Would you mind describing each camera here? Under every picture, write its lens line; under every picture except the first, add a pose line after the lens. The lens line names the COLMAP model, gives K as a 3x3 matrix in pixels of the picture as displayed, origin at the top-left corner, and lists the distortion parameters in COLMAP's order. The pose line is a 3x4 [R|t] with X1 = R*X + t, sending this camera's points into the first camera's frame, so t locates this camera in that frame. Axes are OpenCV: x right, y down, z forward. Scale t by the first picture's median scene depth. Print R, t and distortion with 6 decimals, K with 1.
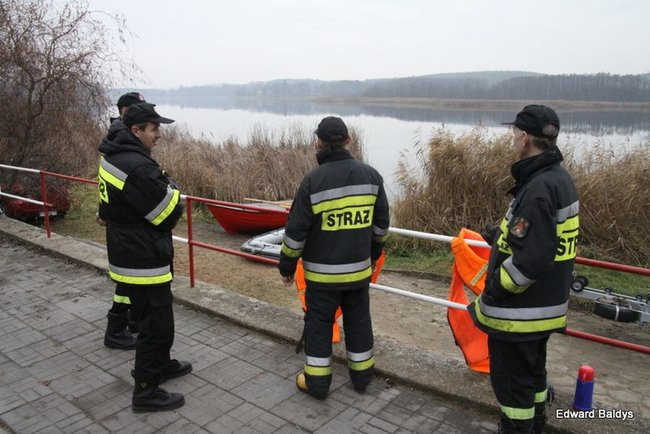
lens RADIAL K [[858.1, 0, 324.6], [0, 858.1, 217.2], [0, 0, 1]] dist [0.073192, 0.000000]
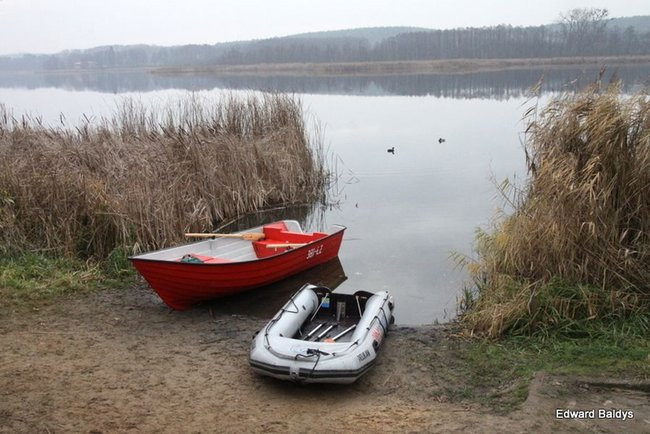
lens RADIAL K [[858.1, 0, 326.4], [0, 858.1, 216.4], [0, 0, 1]] dist [0.073192, 0.000000]
pose [[0.966131, -0.081797, 0.244744, -0.064367], [0.076490, 0.996584, 0.031130, -0.019717], [-0.246455, -0.011355, 0.969088, 0.219502]]
